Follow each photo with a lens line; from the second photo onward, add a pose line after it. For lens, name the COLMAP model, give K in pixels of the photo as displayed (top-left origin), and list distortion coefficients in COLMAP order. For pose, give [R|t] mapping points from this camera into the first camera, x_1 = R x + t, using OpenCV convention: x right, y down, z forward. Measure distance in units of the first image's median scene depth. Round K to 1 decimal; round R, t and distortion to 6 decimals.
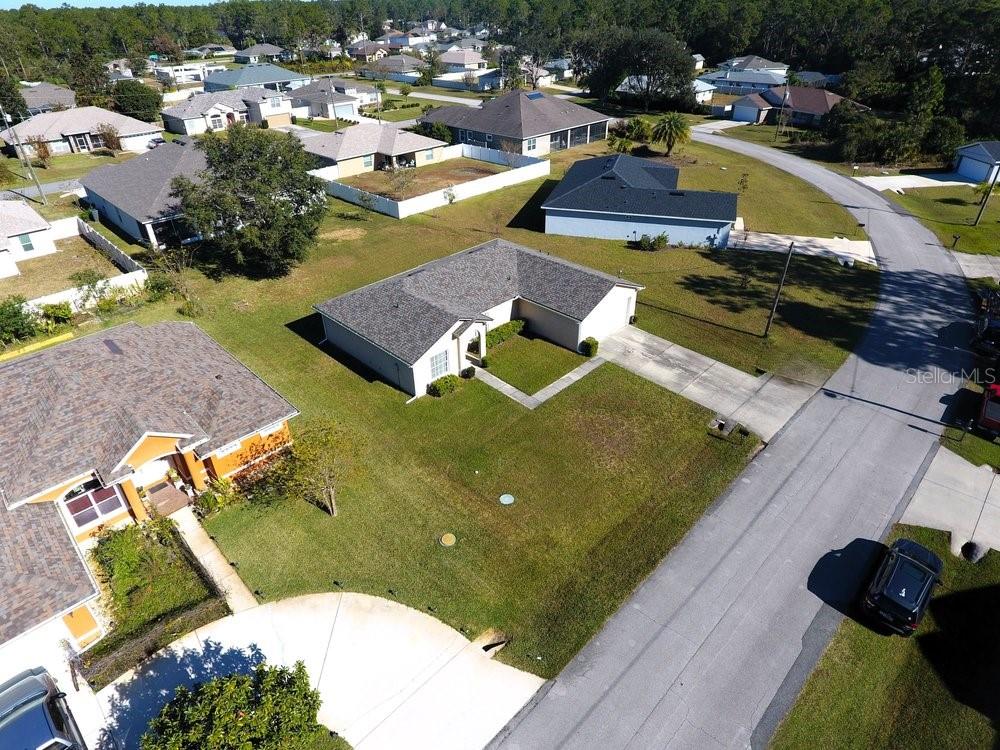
lens RADIAL K [[586.6, 0, 488.9], [0, 586.6, 356.0], [0, 0, 1]] dist [-0.004926, -0.000885]
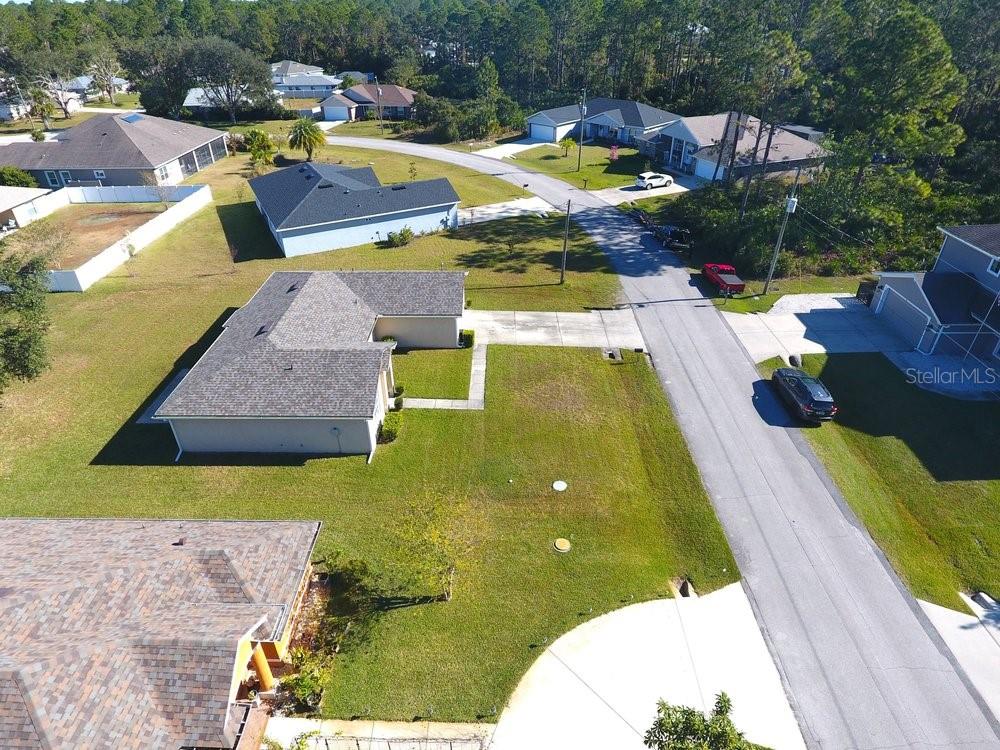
lens RADIAL K [[586.6, 0, 488.9], [0, 586.6, 356.0], [0, 0, 1]] dist [-0.004926, -0.000885]
pose [[0.718845, -0.353756, 0.598430, -0.341480], [0.360473, 0.925748, 0.114239, -0.072413], [-0.594408, 0.133598, 0.792988, 0.138276]]
